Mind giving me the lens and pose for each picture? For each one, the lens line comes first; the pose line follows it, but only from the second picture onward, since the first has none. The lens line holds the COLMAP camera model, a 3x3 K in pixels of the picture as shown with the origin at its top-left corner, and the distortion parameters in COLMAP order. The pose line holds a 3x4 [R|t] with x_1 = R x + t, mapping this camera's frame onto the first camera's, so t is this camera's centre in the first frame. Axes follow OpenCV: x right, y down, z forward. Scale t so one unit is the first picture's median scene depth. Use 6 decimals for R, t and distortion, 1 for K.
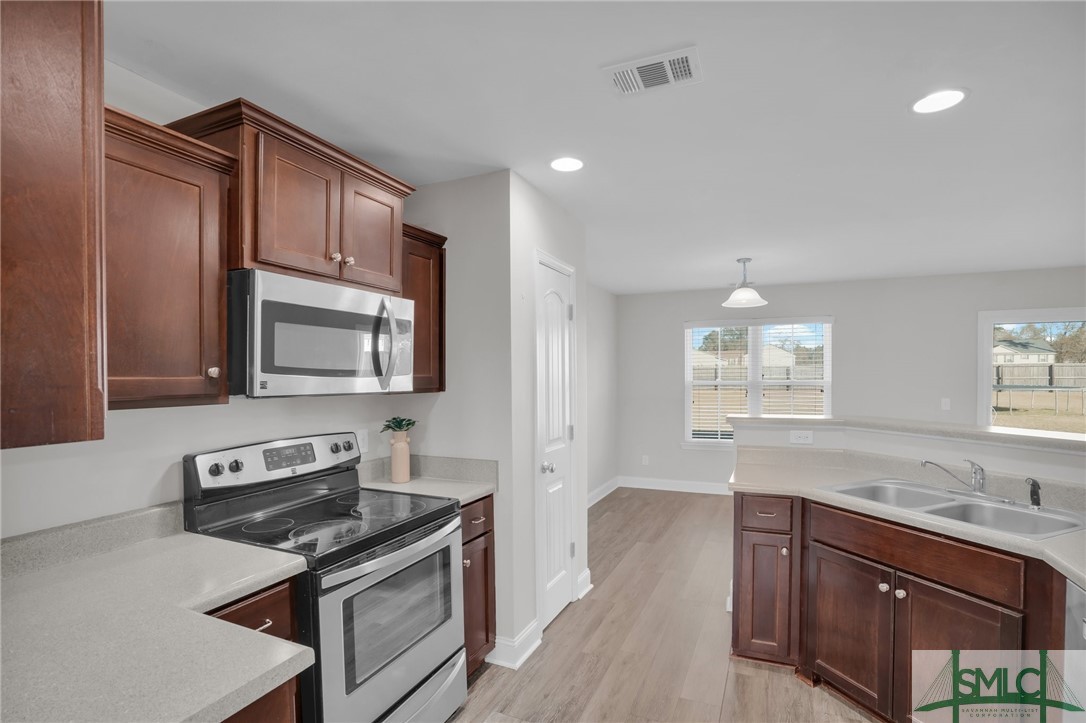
lens RADIAL K [[521.7, 0, 545.3], [0, 521.7, 386.7], [0, 0, 1]] dist [-0.054613, 0.023588]
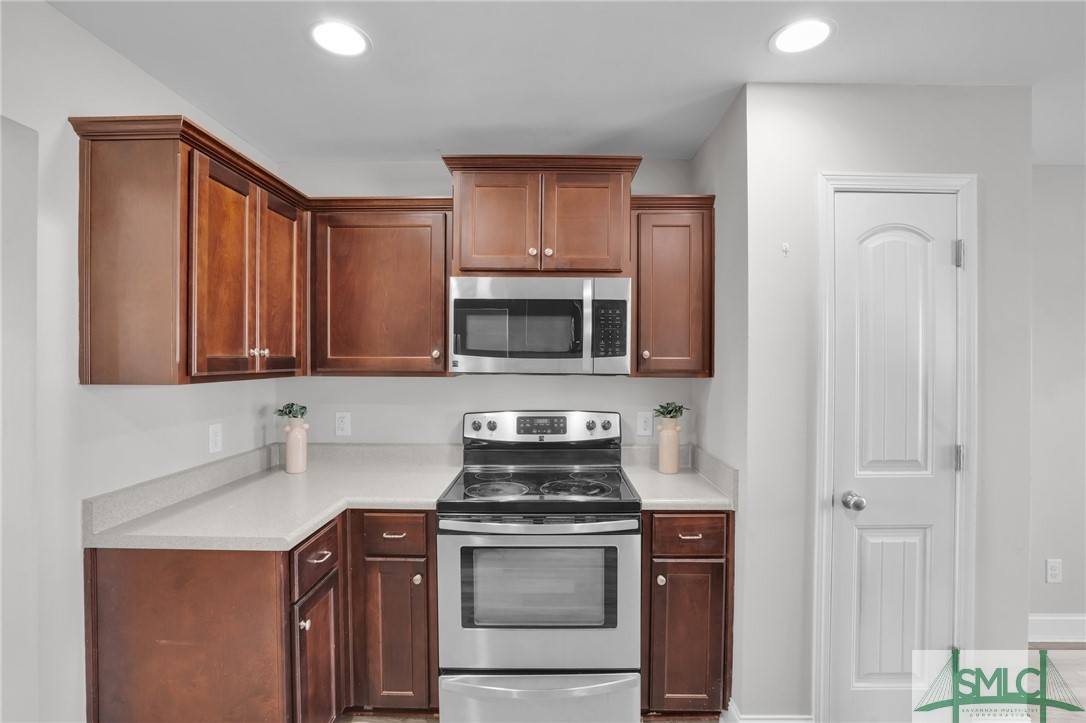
lens RADIAL K [[509.9, 0, 549.7], [0, 509.9, 360.6], [0, 0, 1]] dist [-0.062741, 0.021681]
pose [[0.400831, 0.011470, -0.916080, 0.586783], [-0.027107, 0.999632, 0.000655, -0.014572], [0.915751, 0.024570, 0.400994, 0.554716]]
